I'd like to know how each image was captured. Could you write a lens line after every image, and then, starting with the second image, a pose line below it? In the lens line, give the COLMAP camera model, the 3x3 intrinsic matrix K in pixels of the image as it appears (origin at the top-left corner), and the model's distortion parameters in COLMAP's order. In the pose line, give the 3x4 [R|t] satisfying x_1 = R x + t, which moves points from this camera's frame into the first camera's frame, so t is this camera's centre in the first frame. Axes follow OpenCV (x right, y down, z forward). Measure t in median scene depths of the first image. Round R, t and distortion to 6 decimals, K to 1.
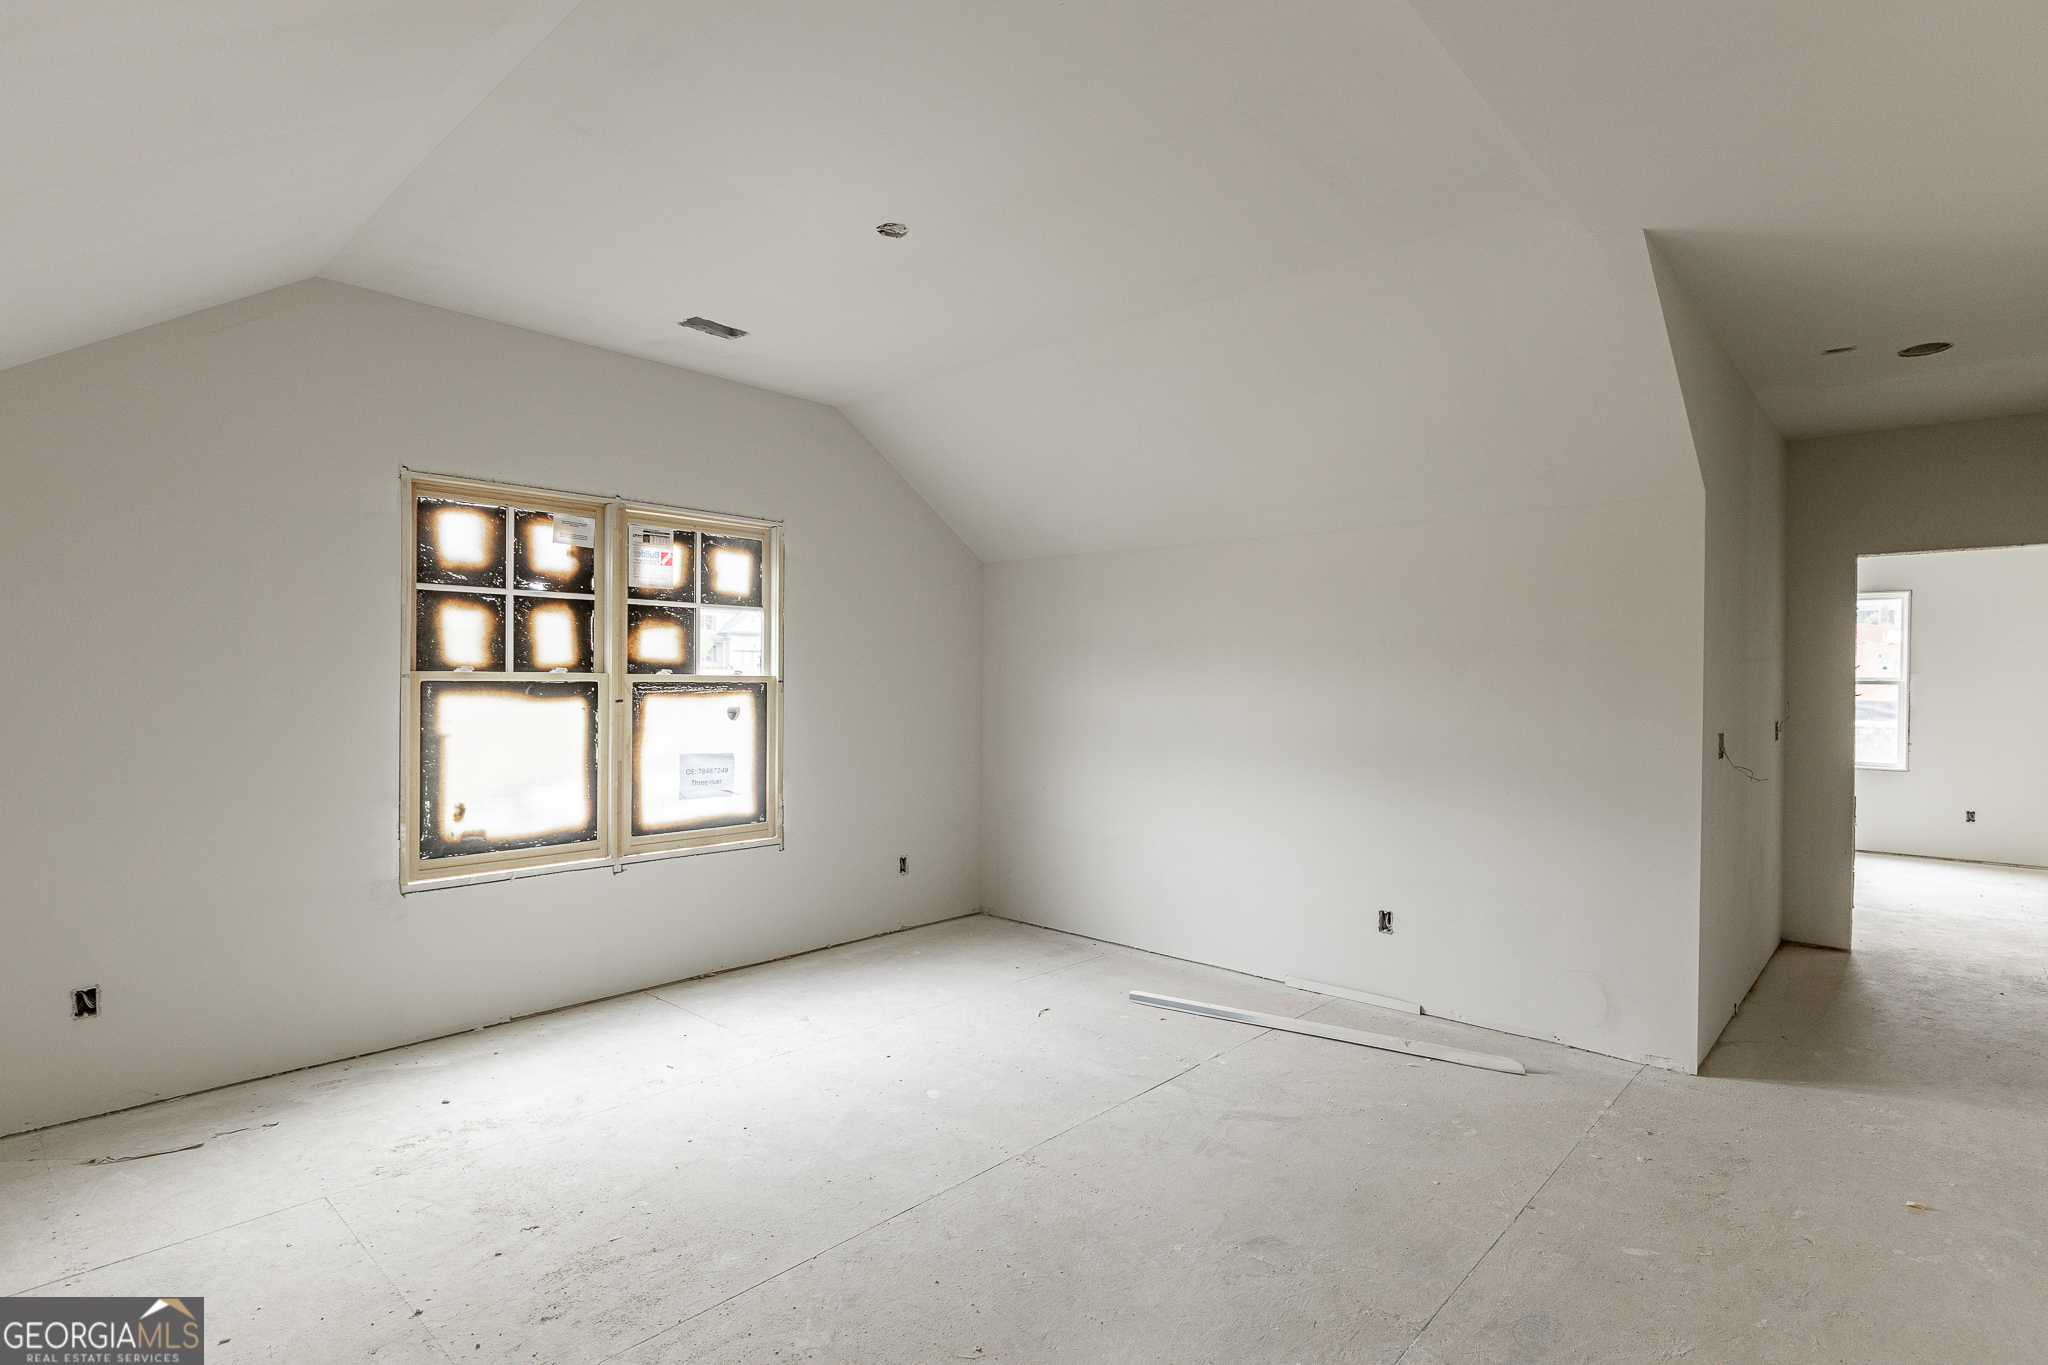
lens RADIAL K [[1010.0, 0, 1038.3], [0, 1010.0, 686.4], [0, 0, 1]] dist [-0.005674, -0.000941]
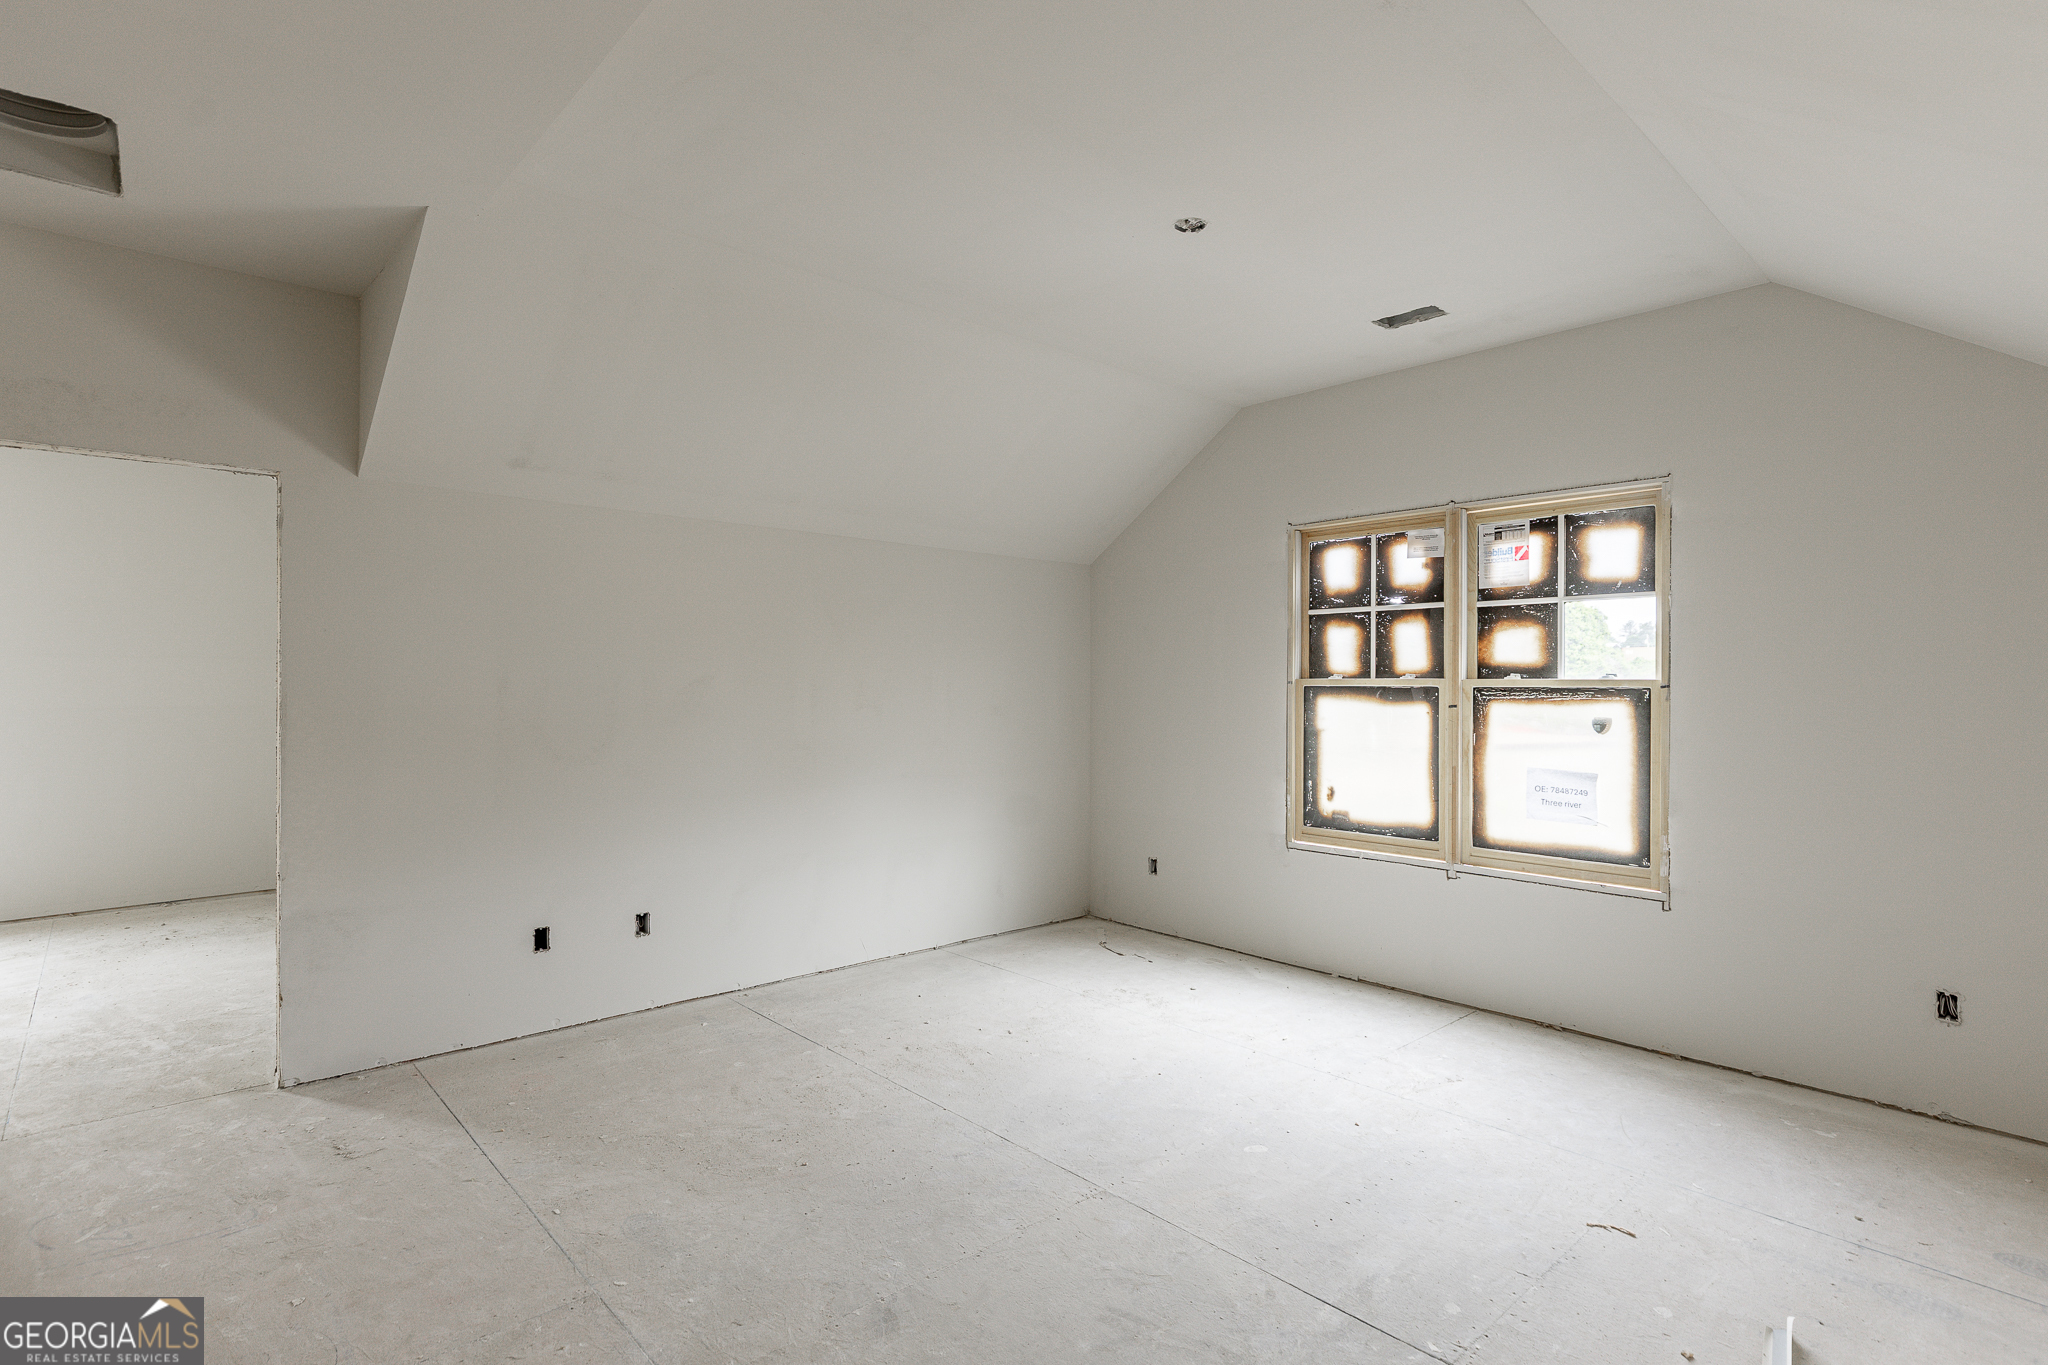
lens RADIAL K [[1010.0, 0, 1038.3], [0, 1010.0, 686.4], [0, 0, 1]] dist [-0.005674, -0.000941]
pose [[-0.089310, -0.003972, -0.995996, 0.619679], [-0.008594, 0.999958, -0.003217, 0.001582], [0.995967, 0.008272, -0.089340, 0.688217]]
